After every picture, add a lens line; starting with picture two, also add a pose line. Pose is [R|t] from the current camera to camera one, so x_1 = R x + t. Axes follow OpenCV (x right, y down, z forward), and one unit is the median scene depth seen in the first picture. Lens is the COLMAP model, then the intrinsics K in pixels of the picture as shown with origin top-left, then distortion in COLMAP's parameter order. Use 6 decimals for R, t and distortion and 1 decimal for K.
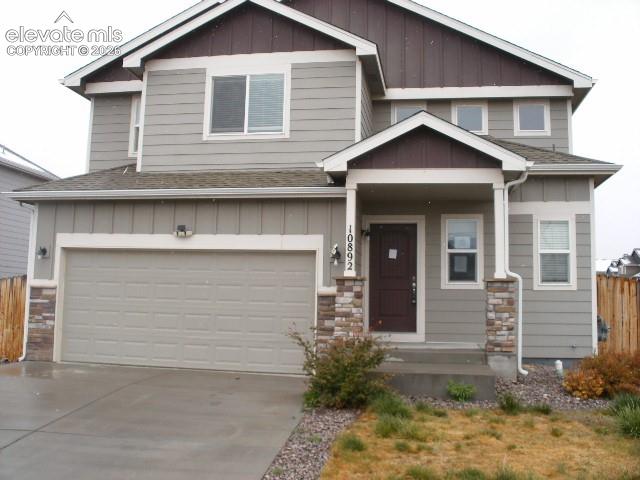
lens RADIAL K [[680.2, 0, 320.0], [0, 680.2, 228.7], [0, 0, 1]] dist [-0.209751, 0.232829]
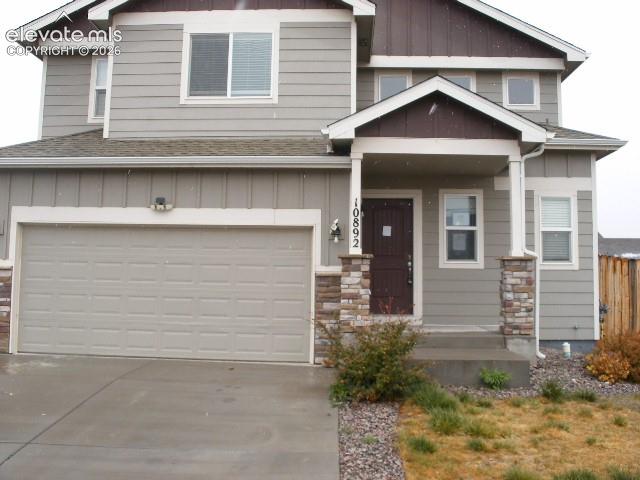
lens RADIAL K [[680.2, 0, 320.0], [0, 680.2, 228.7], [0, 0, 1]] dist [-0.209751, 0.232829]
pose [[0.991851, 0.004071, 0.127337, -0.109125], [-0.007630, 0.999593, 0.027474, 0.009778], [-0.127174, -0.028222, 0.991479, 0.092038]]
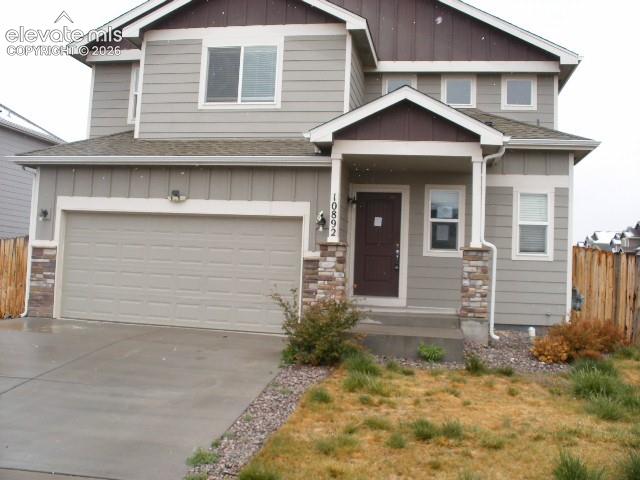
lens RADIAL K [[680.2, 0, 320.0], [0, 680.2, 228.7], [0, 0, 1]] dist [-0.209751, 0.232829]
pose [[0.999741, 0.020527, -0.009819, 0.030496], [-0.019996, 0.998474, 0.051481, -0.004099], [0.010861, -0.051272, 0.998626, -0.046097]]
